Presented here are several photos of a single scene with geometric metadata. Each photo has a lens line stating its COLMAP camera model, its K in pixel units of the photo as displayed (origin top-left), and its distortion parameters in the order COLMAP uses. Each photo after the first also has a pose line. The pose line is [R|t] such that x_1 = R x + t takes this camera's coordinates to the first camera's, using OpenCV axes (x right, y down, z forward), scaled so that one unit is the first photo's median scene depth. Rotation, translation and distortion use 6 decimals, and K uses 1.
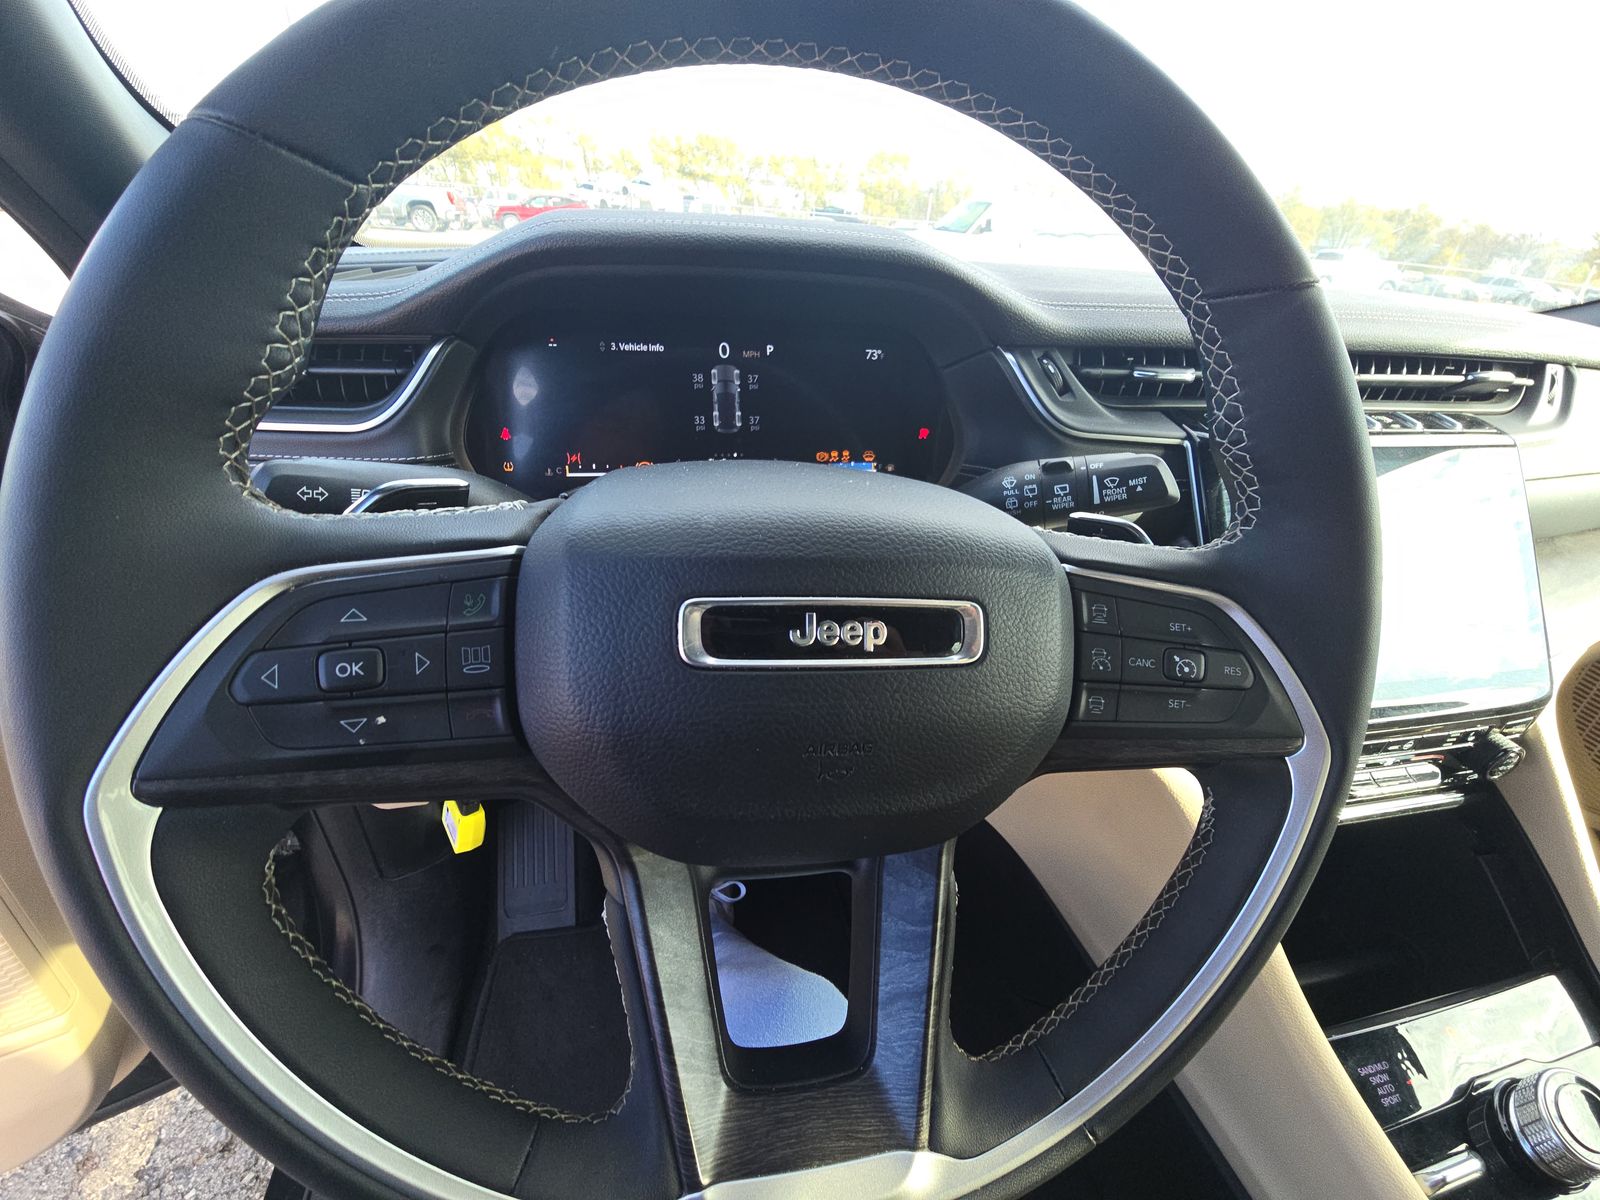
lens RADIAL K [[645.3, 0, 808.9], [0, 645.3, 604.0], [0, 0, 1]] dist [-0.002559, -0.000840]
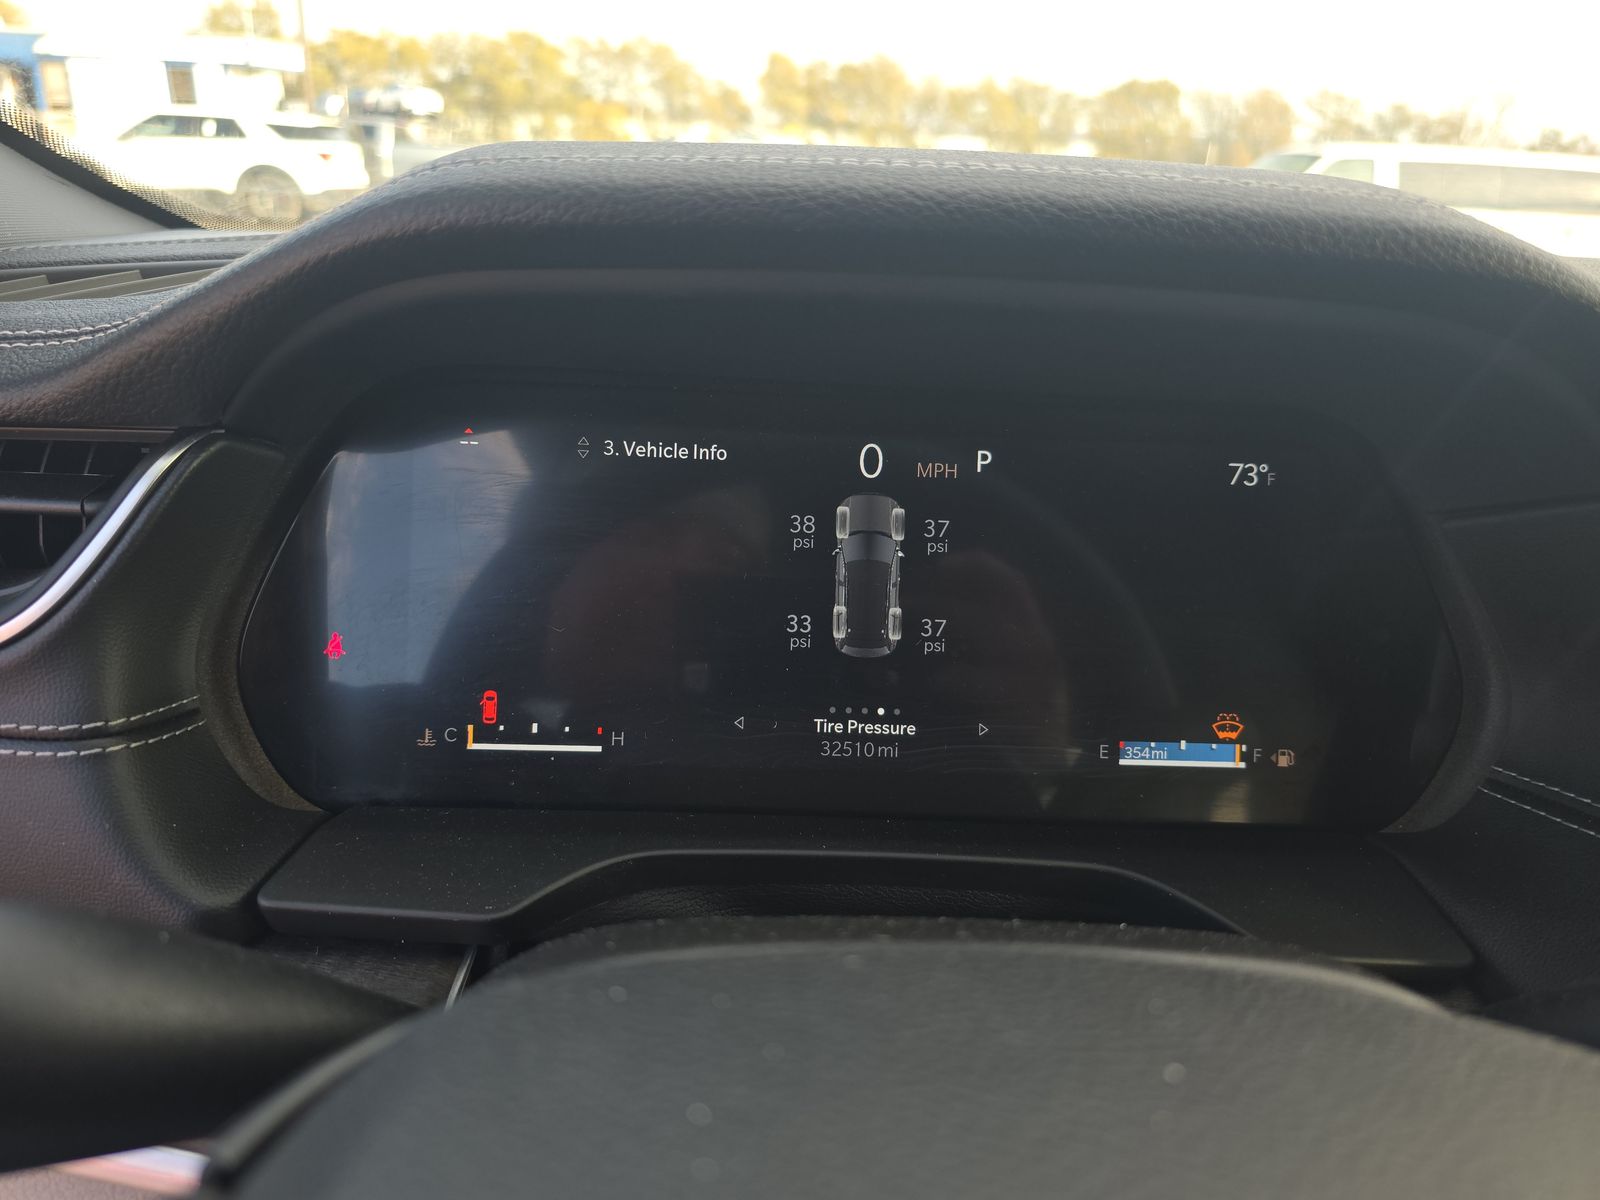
lens RADIAL K [[1070.9, 0, 799.8], [0, 1070.9, 599.5], [0, 0, 1]] dist [0.023486, -0.010775]
pose [[0.984912, 0.050107, -0.165641, -0.058086], [-0.077818, 0.983168, -0.165300, -0.187864], [0.154570, 0.175696, 0.972234, 0.341949]]
